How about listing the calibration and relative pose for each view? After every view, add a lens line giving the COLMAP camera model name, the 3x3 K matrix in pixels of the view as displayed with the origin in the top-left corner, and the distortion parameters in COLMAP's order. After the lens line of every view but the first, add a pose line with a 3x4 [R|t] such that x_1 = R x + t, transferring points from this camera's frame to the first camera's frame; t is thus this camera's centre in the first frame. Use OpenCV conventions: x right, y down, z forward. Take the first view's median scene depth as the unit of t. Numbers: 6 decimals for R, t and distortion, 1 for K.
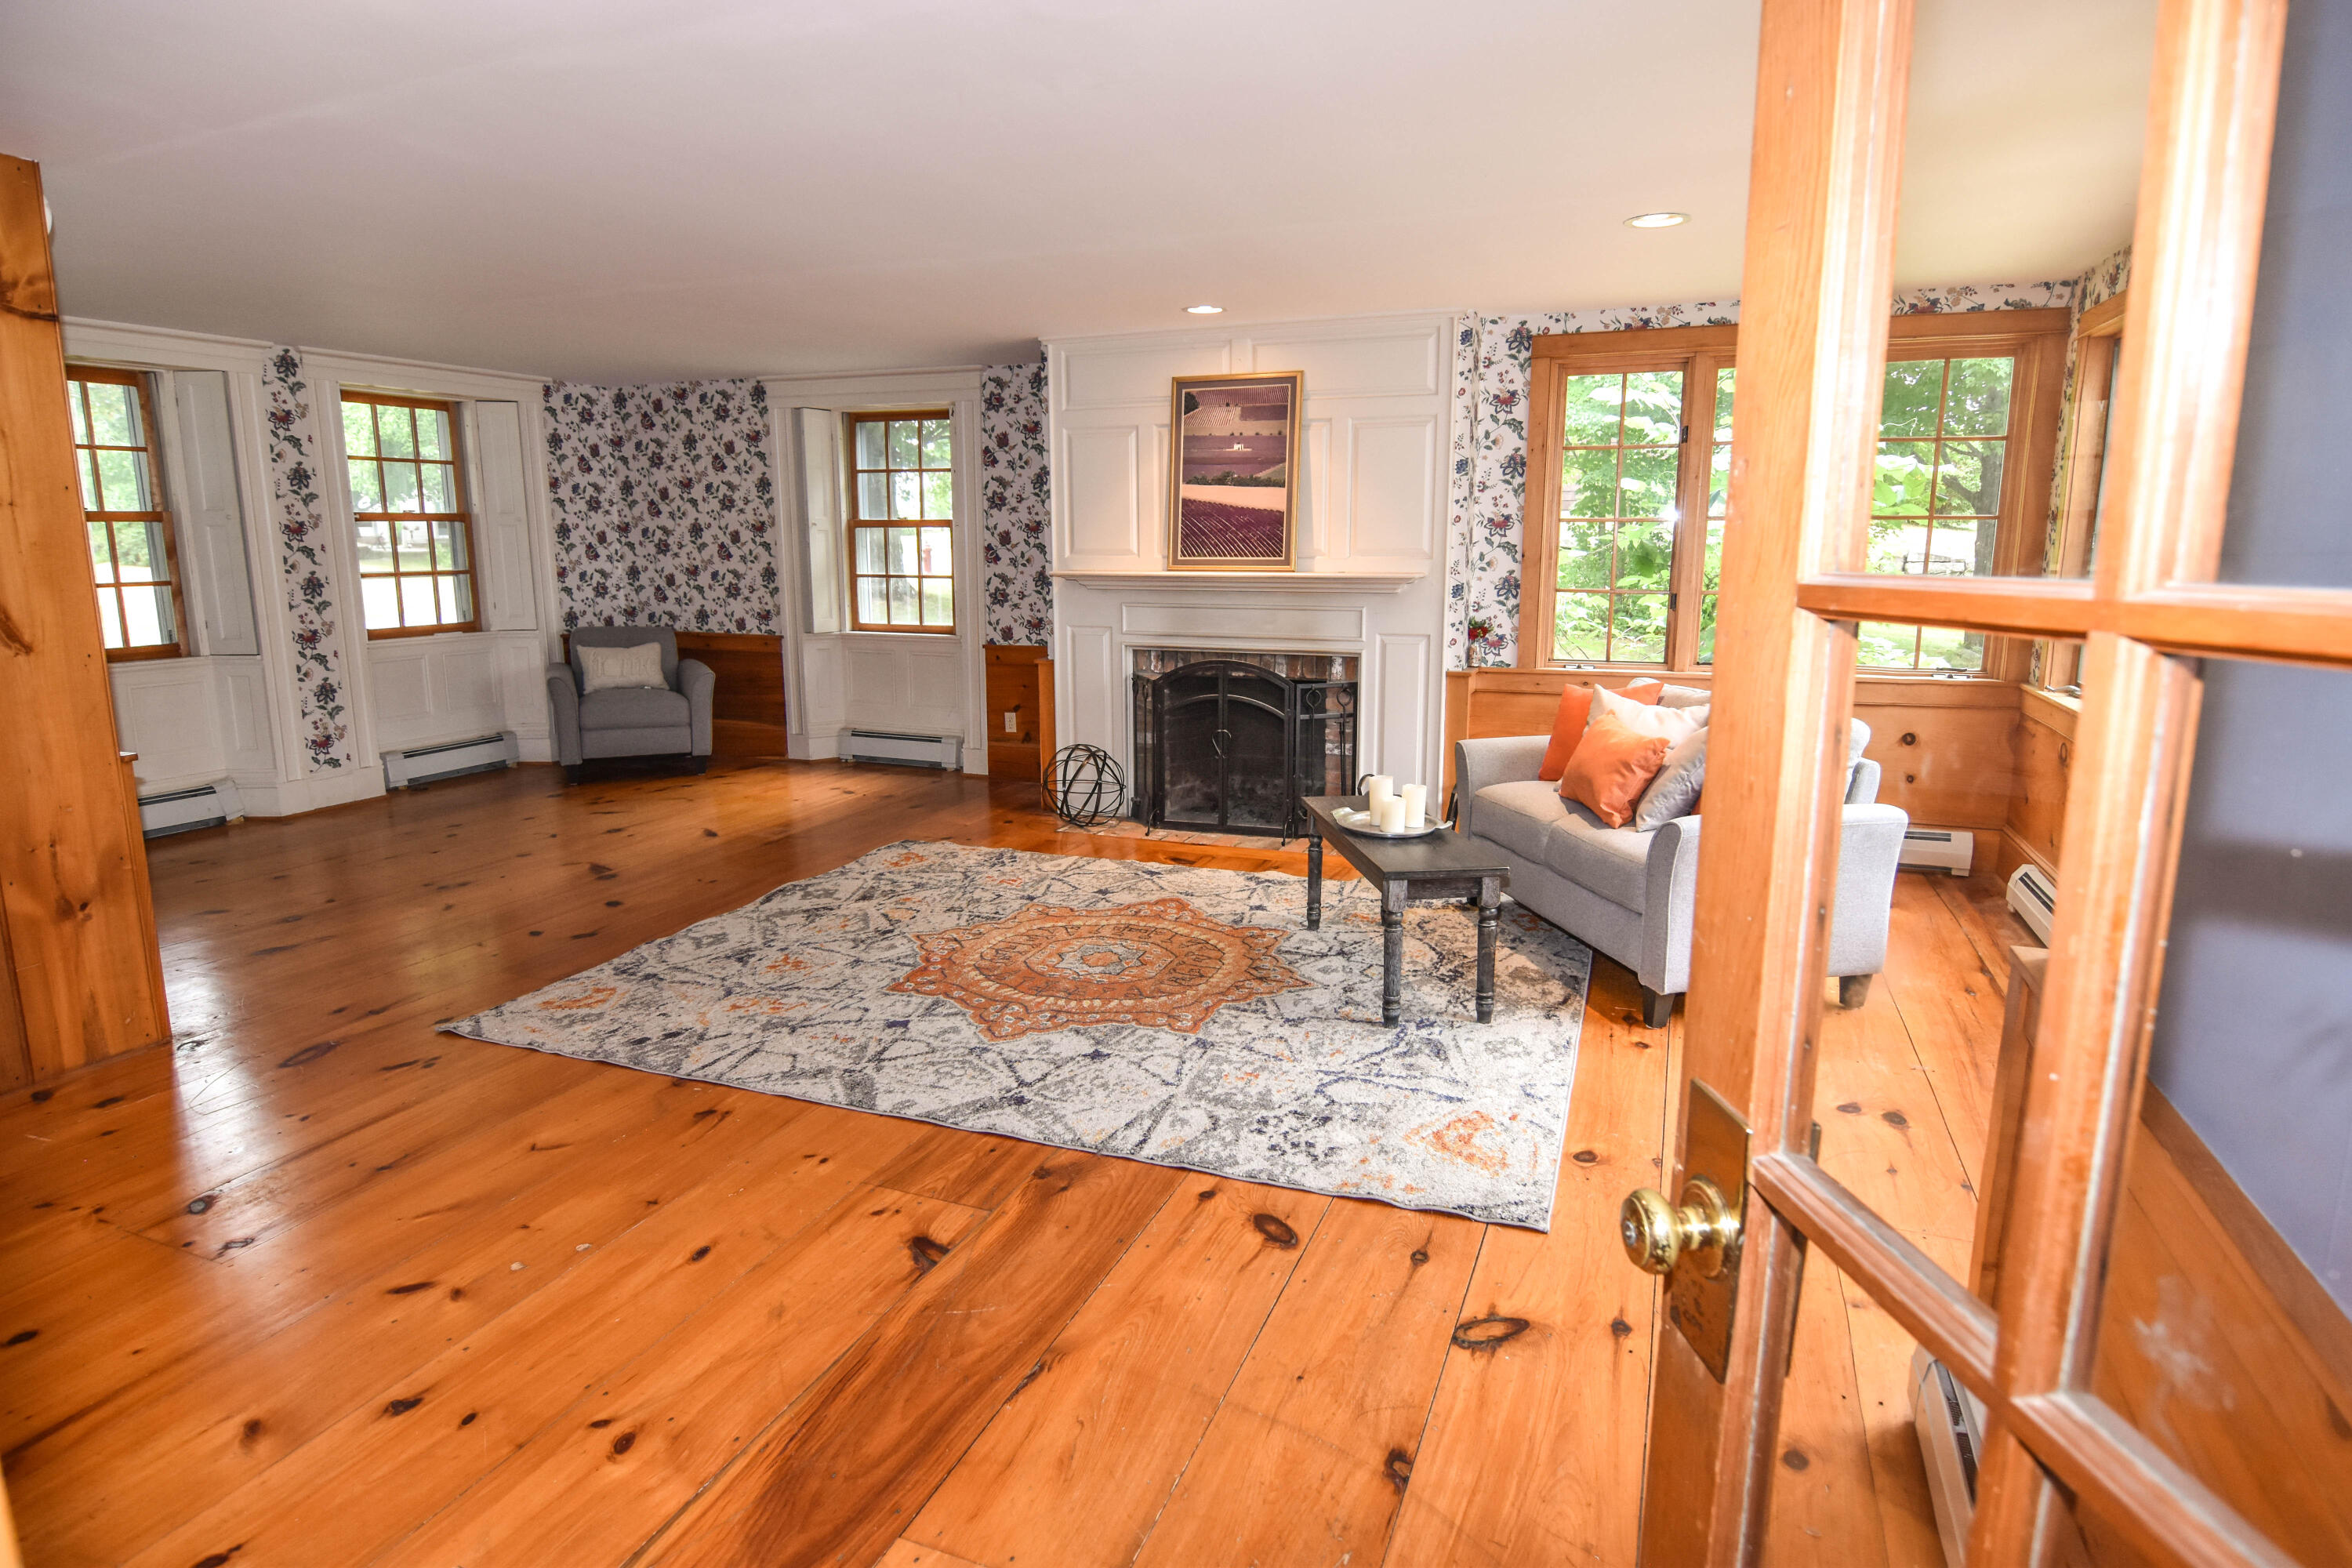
lens RADIAL K [[1280.5, 0, 1177.9], [0, 1280.5, 778.7], [0, 0, 1]] dist [-0.008020, -0.010338]
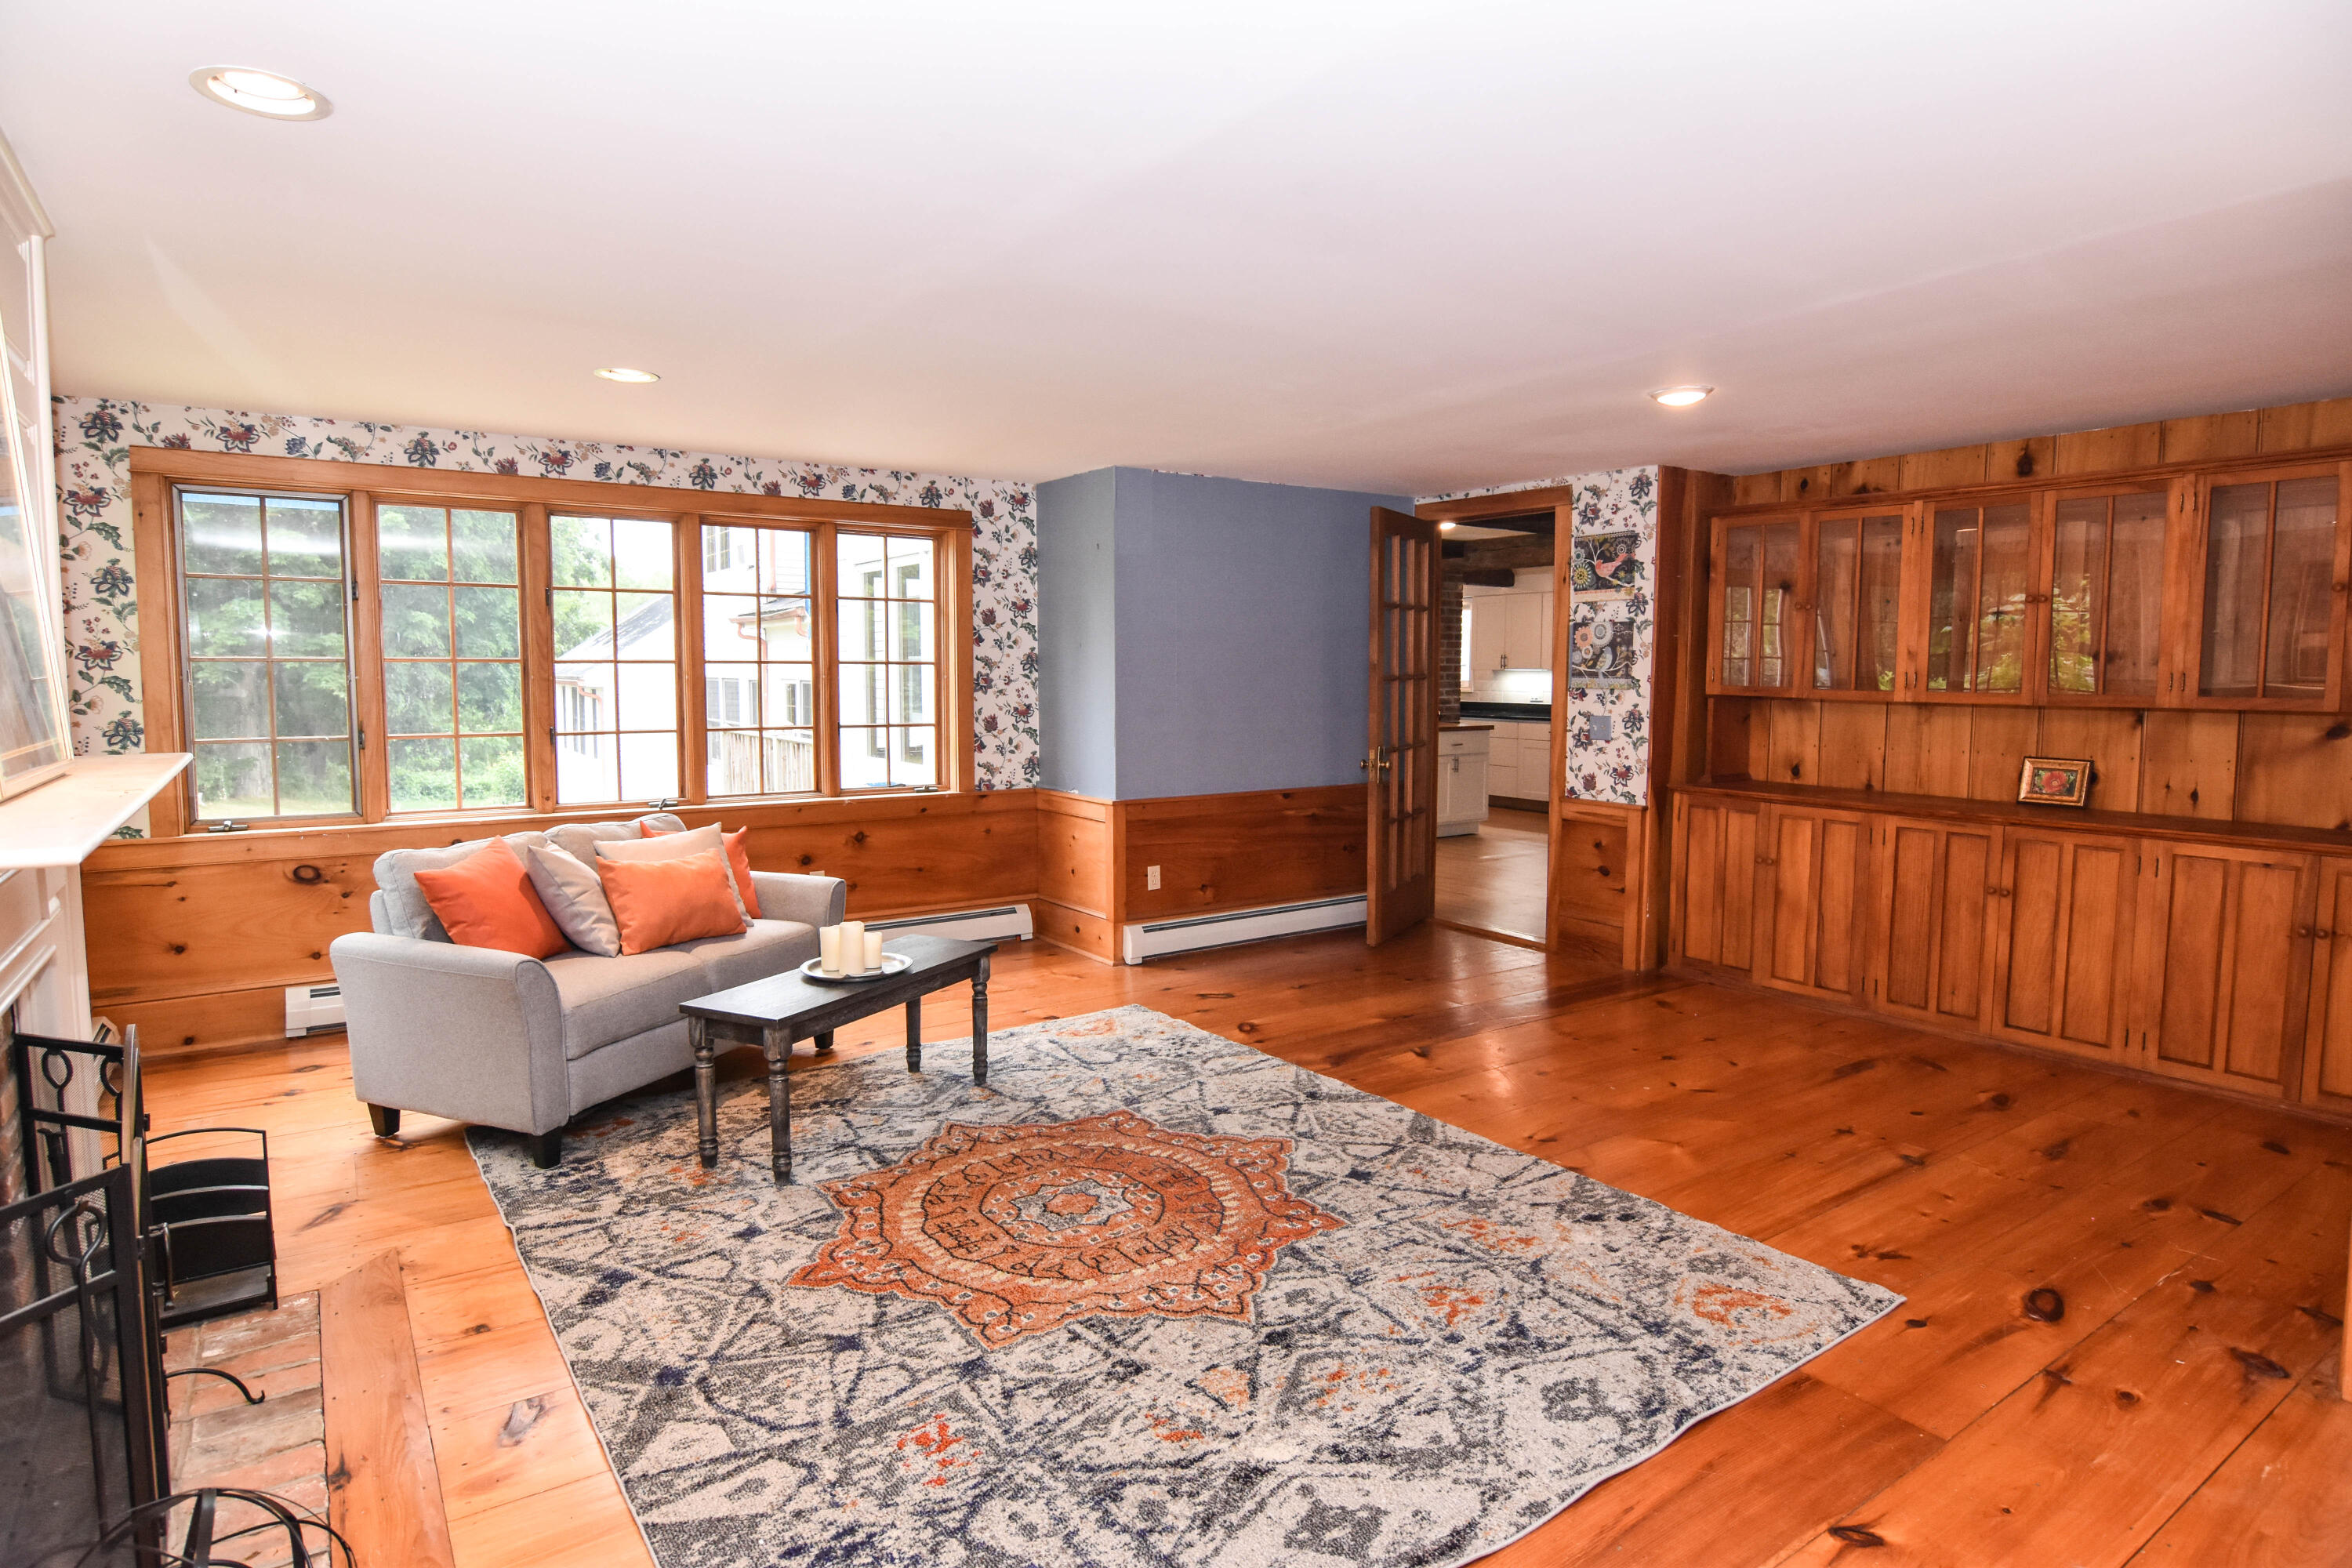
lens RADIAL K [[1280.5, 0, 1176.5], [0, 1280.5, 779.7], [0, 0, 1]] dist [-0.008020, -0.010338]
pose [[-0.835497, -0.045247, 0.547630, -0.577690], [0.104964, 0.965112, 0.239880, -0.318101], [-0.539377, 0.257900, -0.801598, 1.654763]]
